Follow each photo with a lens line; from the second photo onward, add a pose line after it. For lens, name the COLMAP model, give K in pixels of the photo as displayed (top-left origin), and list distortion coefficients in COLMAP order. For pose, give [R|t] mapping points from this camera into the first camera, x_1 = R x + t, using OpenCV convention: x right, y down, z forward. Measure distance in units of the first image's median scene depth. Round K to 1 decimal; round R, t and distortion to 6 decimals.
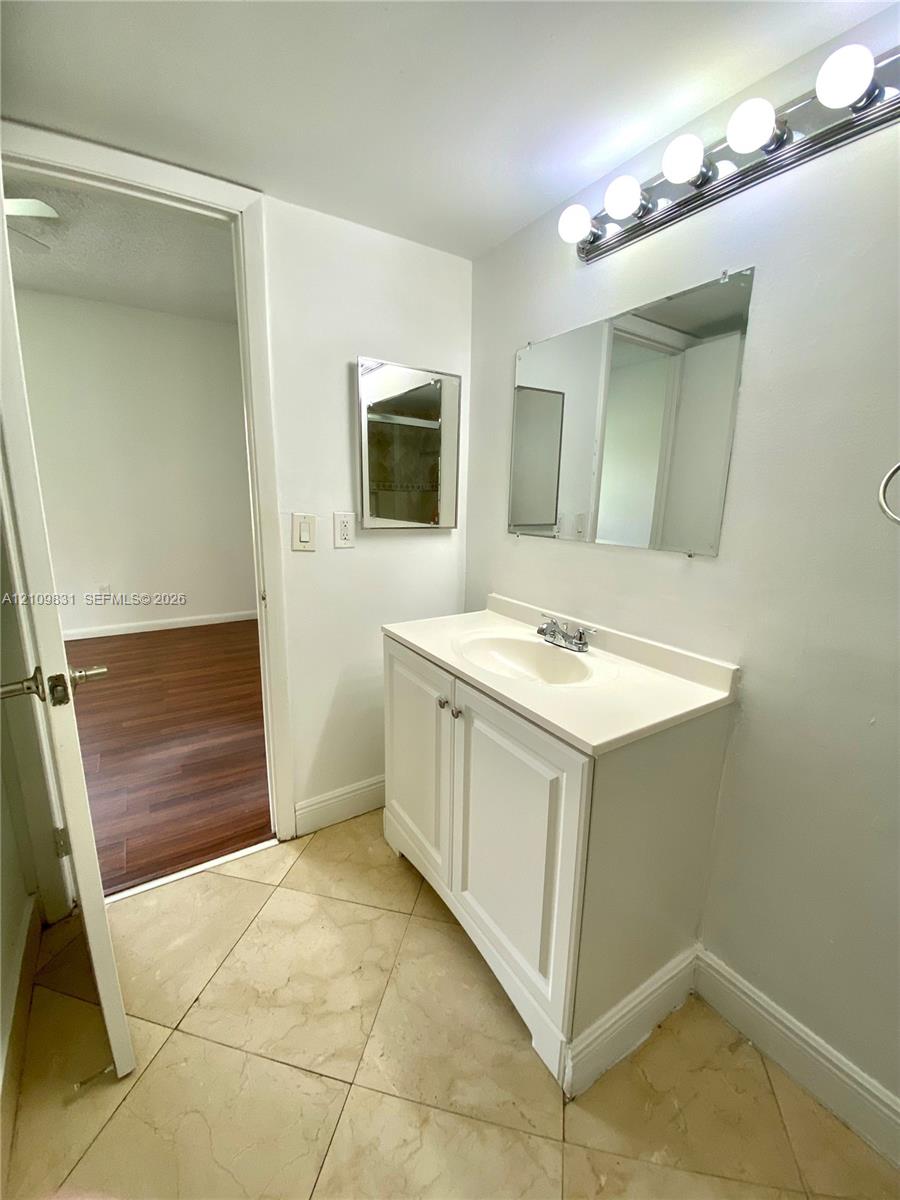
lens RADIAL K [[486.0, 0, 450.0], [0, 486.0, 600.0], [0, 0, 1]] dist [0.000063, -0.000029]
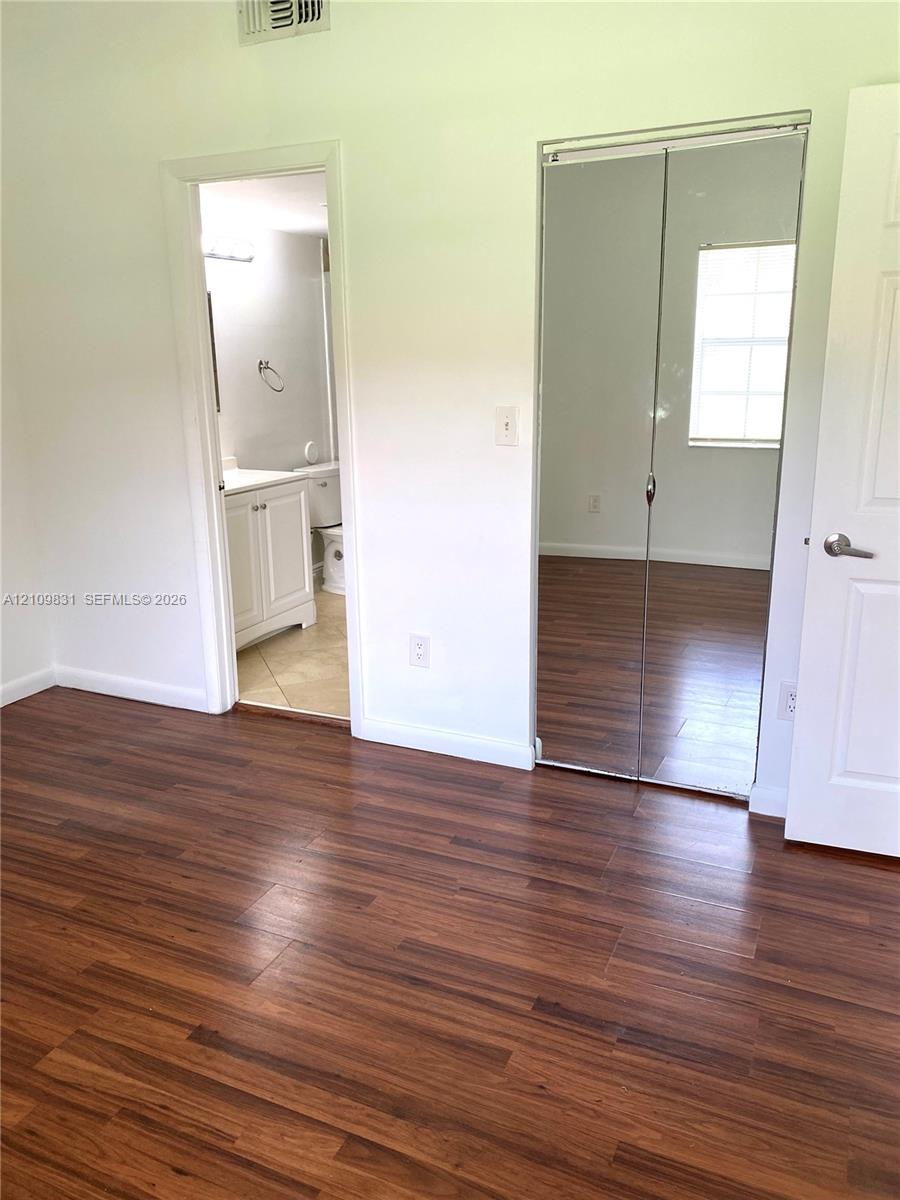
lens RADIAL K [[912.9, 0, 450.0], [0, 912.9, 600.0], [0, 0, 1]] dist [0.000361, 0.000023]
pose [[-0.548210, -0.228747, 0.804451, -1.553085], [0.171735, 0.910584, 0.375958, -0.305072], [-0.818519, 0.344256, -0.459907, 1.007339]]
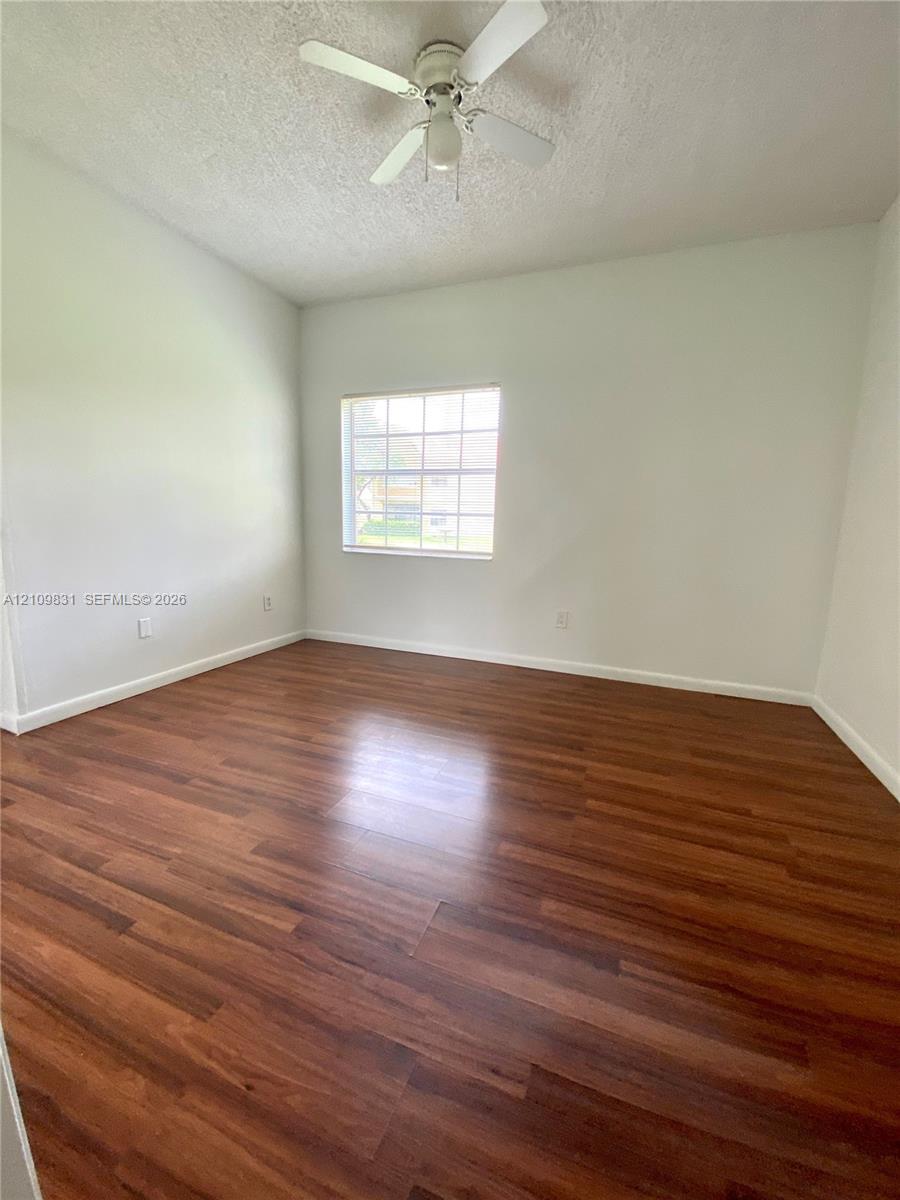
lens RADIAL K [[486.0, 0, 450.0], [0, 486.0, 600.0], [0, 0, 1]] dist [0.000063, -0.000029]
pose [[0.586542, 0.134102, -0.798740, -0.269324], [-0.181552, 0.982870, 0.031696, -0.049713], [0.789308, 0.126422, 0.600842, 0.546219]]
